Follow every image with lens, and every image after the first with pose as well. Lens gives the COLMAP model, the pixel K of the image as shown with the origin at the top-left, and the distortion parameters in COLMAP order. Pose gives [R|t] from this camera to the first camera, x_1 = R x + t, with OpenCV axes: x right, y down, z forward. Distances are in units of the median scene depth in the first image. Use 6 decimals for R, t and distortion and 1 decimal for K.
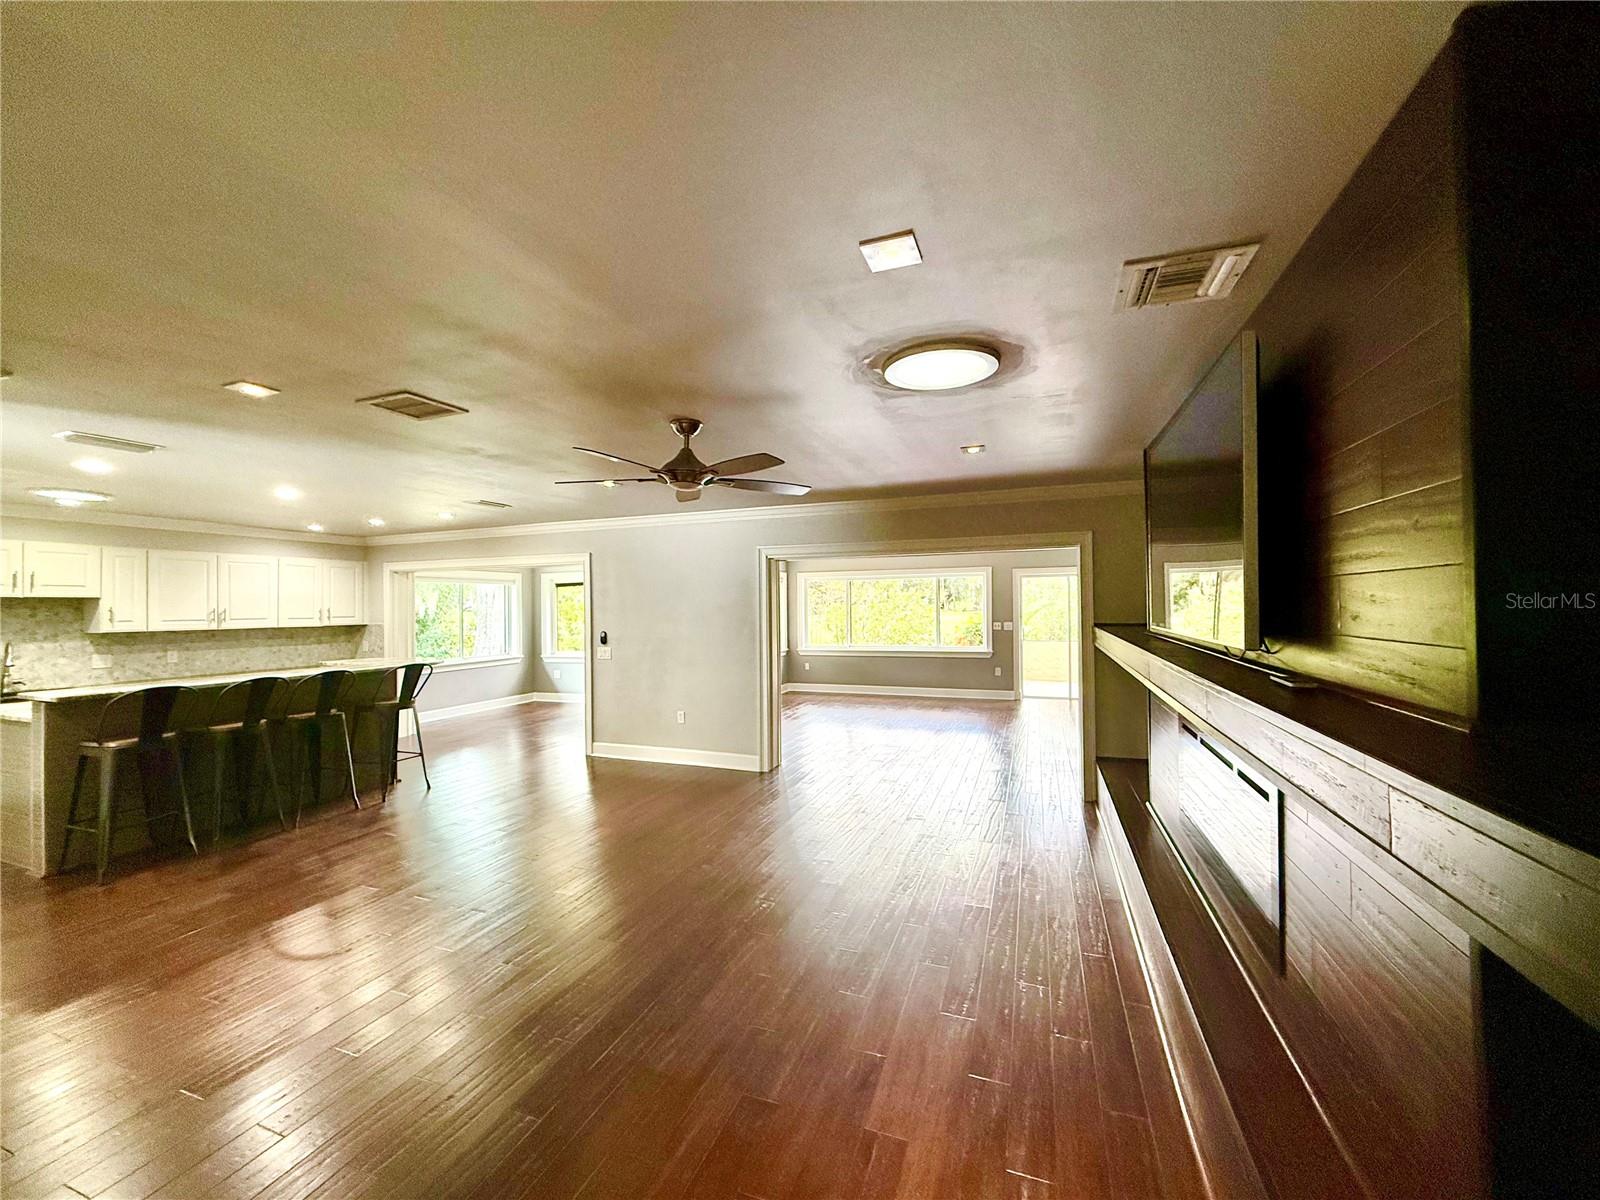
lens RADIAL K [[635.2, 0, 802.0], [0, 635.2, 598.0], [0, 0, 1]] dist [-0.000399, -0.000007]
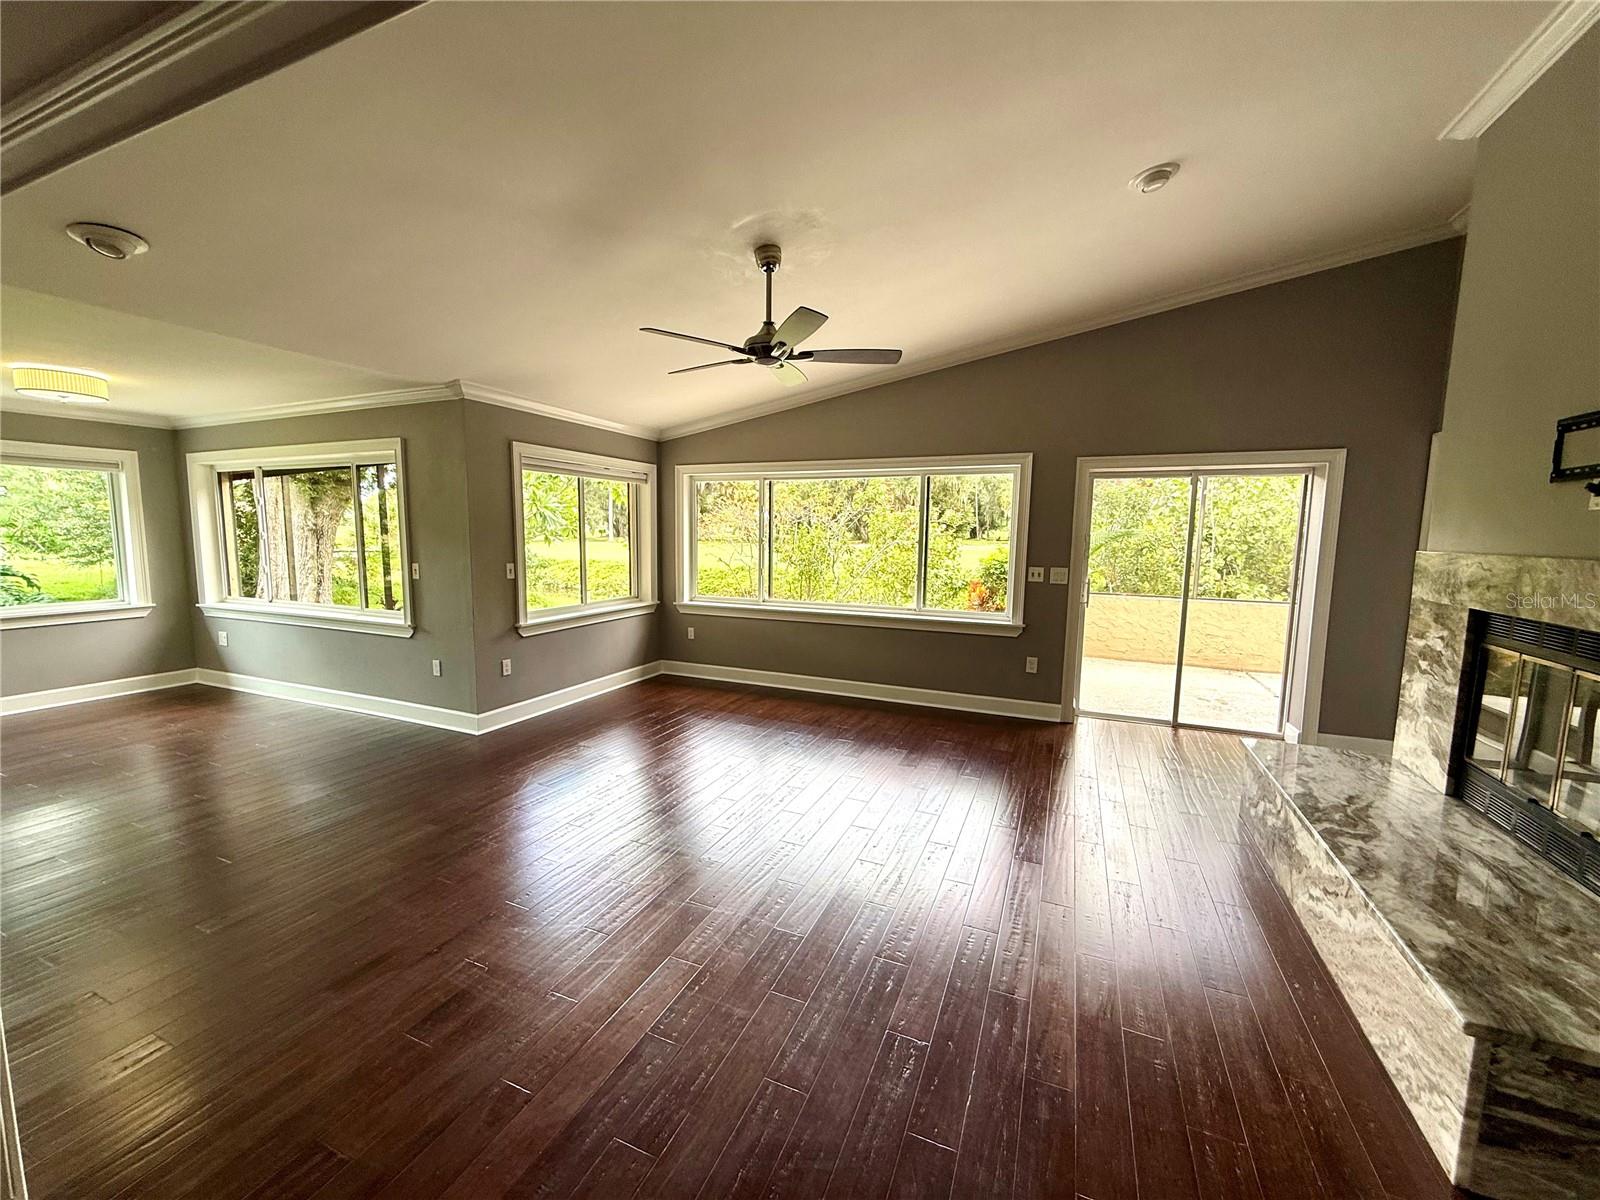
lens RADIAL K [[635.2, 0, 796.8], [0, 635.2, 602.7], [0, 0, 1]] dist [-0.000399, -0.000007]
pose [[0.998052, 0.030064, -0.054661, 0.147096], [-0.022983, 0.991785, 0.125835, 0.007522], [0.057995, -0.124334, 0.990544, 0.490529]]
